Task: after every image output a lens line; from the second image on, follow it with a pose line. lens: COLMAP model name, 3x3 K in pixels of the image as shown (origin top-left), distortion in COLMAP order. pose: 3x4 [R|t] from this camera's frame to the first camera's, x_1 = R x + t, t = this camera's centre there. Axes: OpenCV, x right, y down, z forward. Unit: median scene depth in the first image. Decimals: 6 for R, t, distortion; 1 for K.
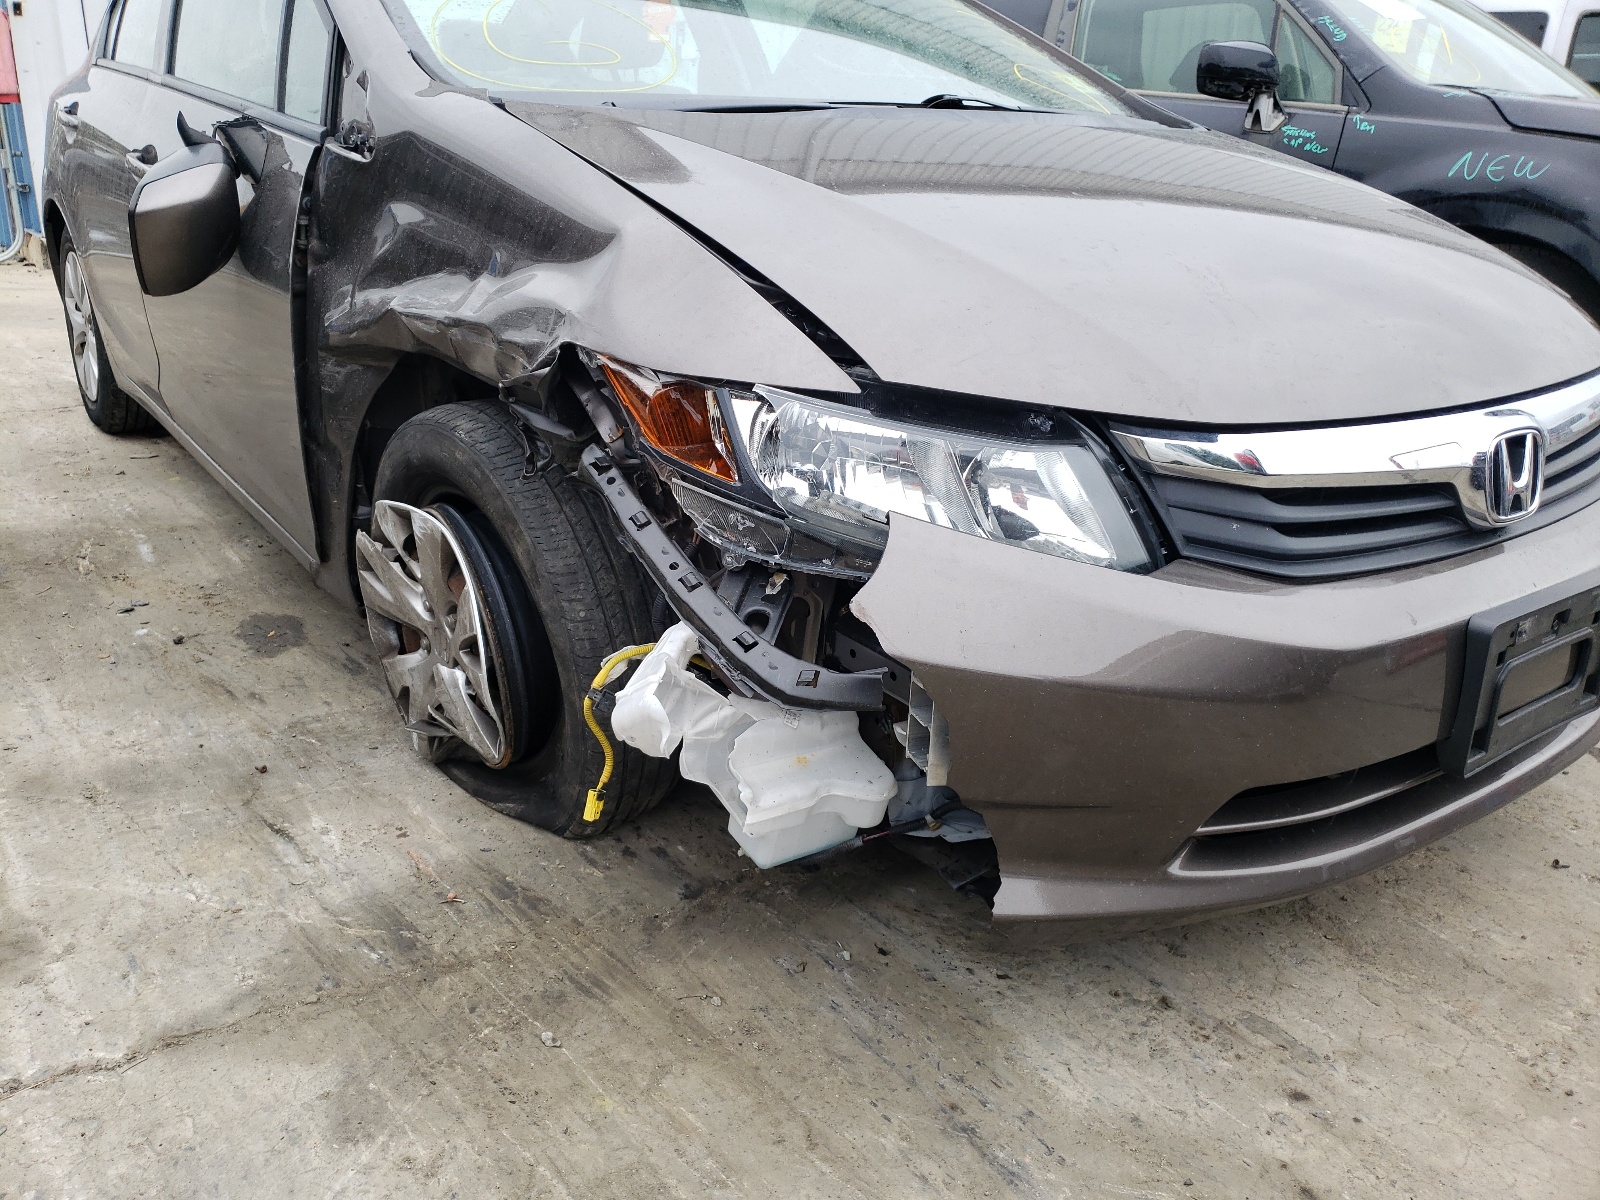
lens RADIAL K [[1523.2, 0, 800.0], [0, 1523.2, 600.0], [0, 0, 1]] dist [0.033748, -0.004450]
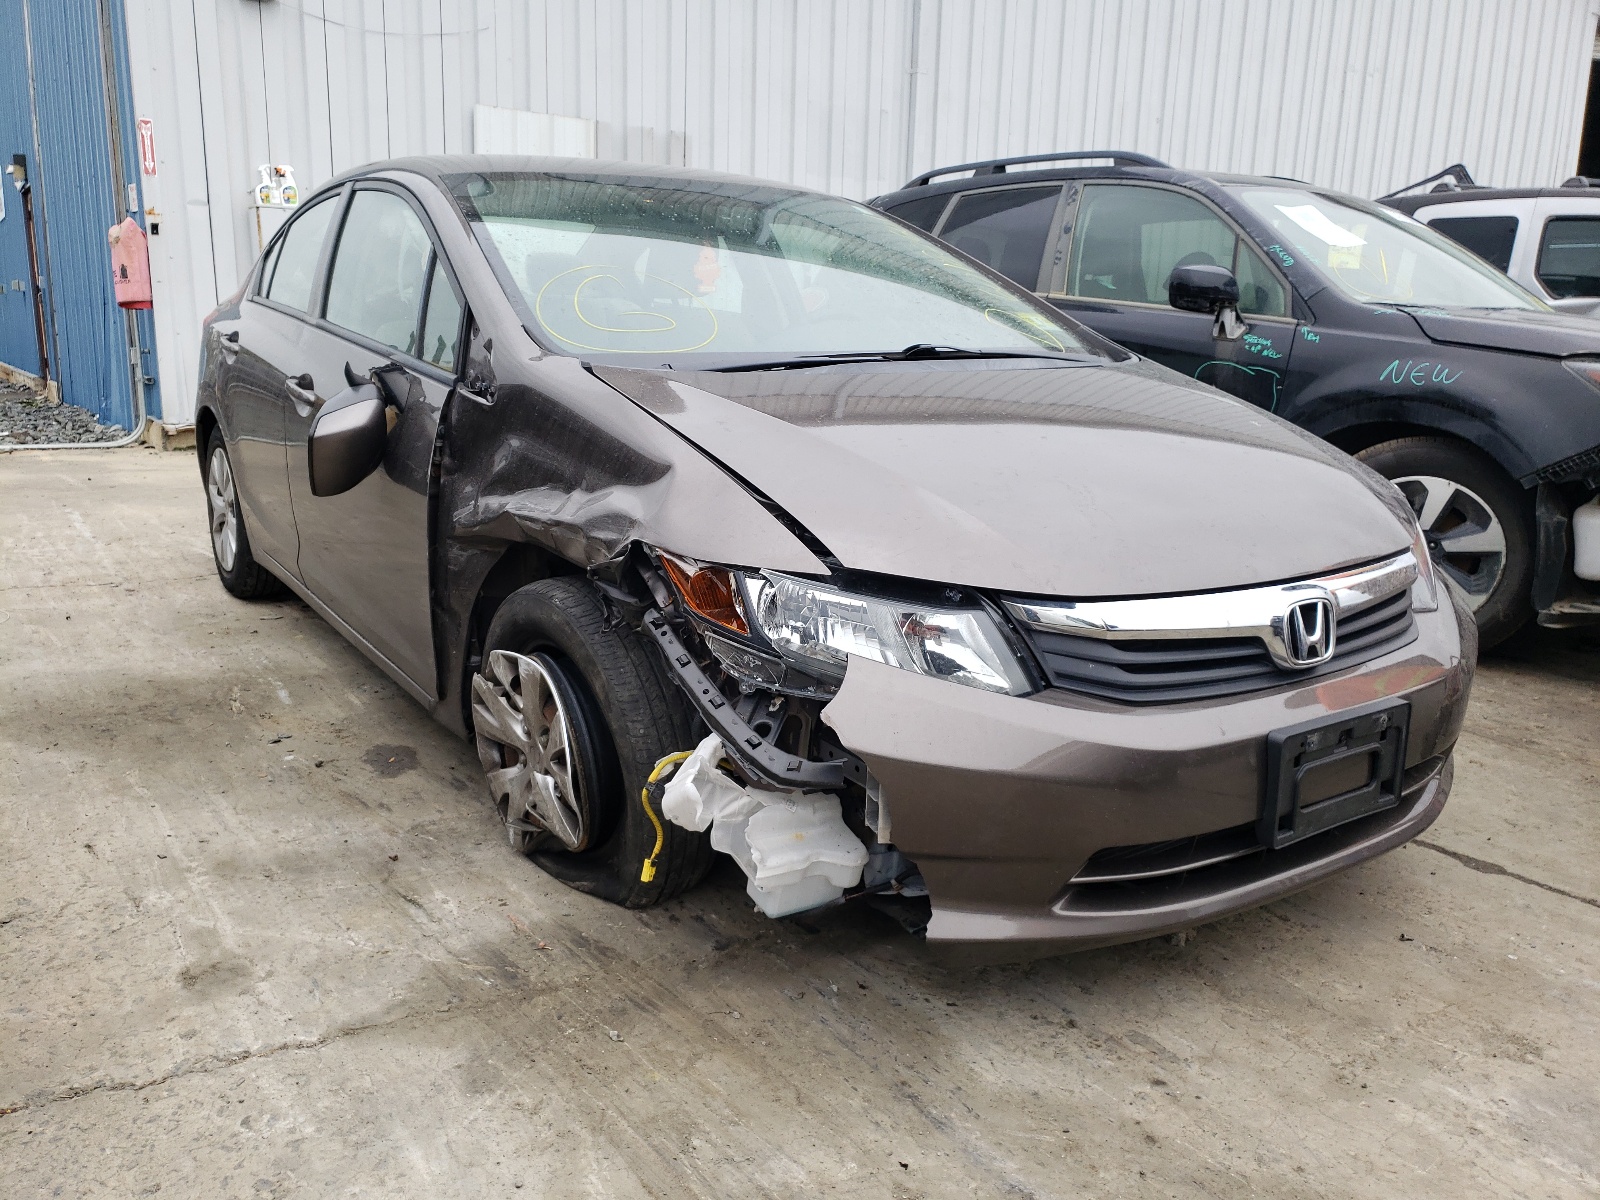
lens RADIAL K [[1502.7, 0, 800.0], [0, 1502.7, 600.0], [0, 0, 1]] dist [0.012781, 0.005103]
pose [[0.999432, -0.000788, -0.033684, 0.046331], [-0.002744, 0.994500, -0.104696, 0.033376], [0.033581, 0.104729, 0.993934, -0.363424]]
